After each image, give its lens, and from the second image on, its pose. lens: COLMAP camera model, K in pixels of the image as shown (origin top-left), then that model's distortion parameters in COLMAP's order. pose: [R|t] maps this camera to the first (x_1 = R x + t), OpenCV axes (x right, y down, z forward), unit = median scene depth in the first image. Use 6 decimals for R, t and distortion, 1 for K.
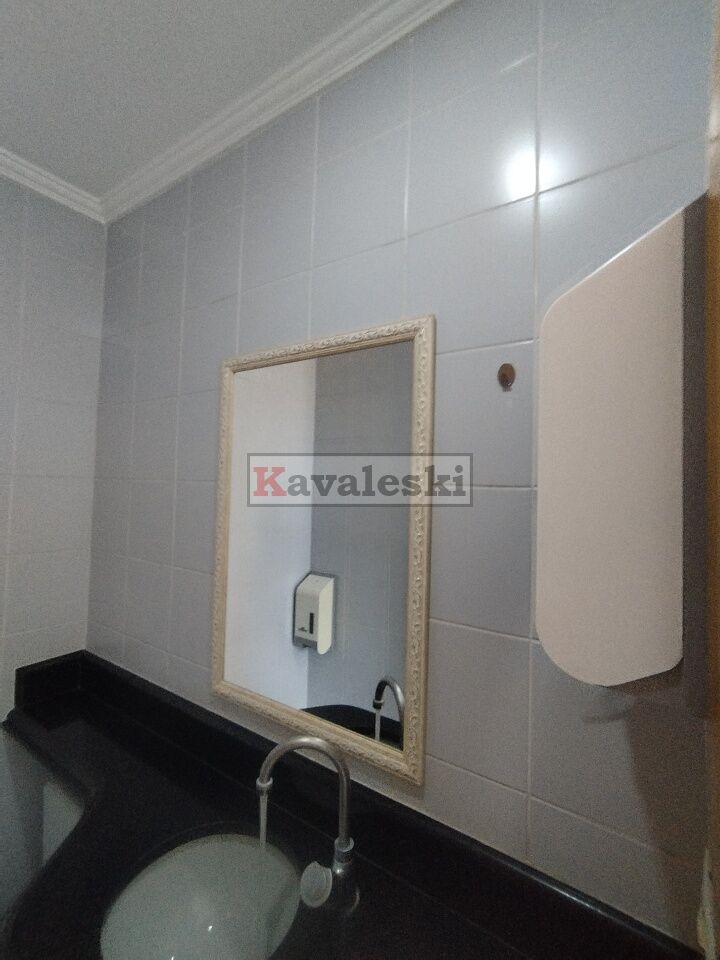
lens RADIAL K [[446.3, 0, 355.6], [0, 446.3, 476.7], [0, 0, 1]] dist [-0.004574, -0.000568]
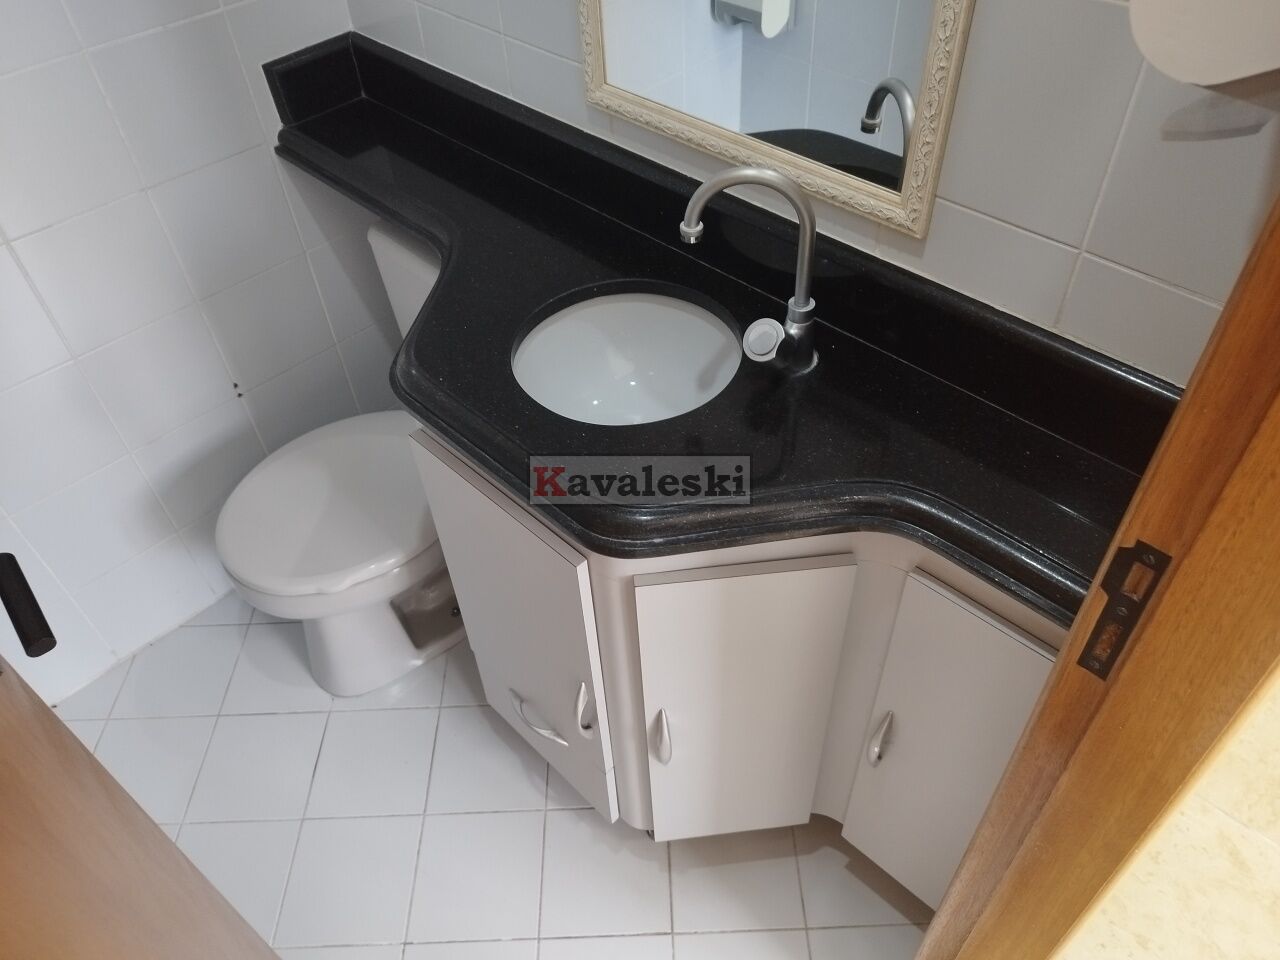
lens RADIAL K [[922.2, 0, 645.5], [0, 922.2, 485.5], [0, 0, 1]] dist [0.006357, -0.002146]
pose [[0.983614, 0.077265, -0.162888, -0.006271], [0.068113, 0.677279, 0.732567, -0.088372], [0.166923, -0.731658, 0.660918, -0.221012]]
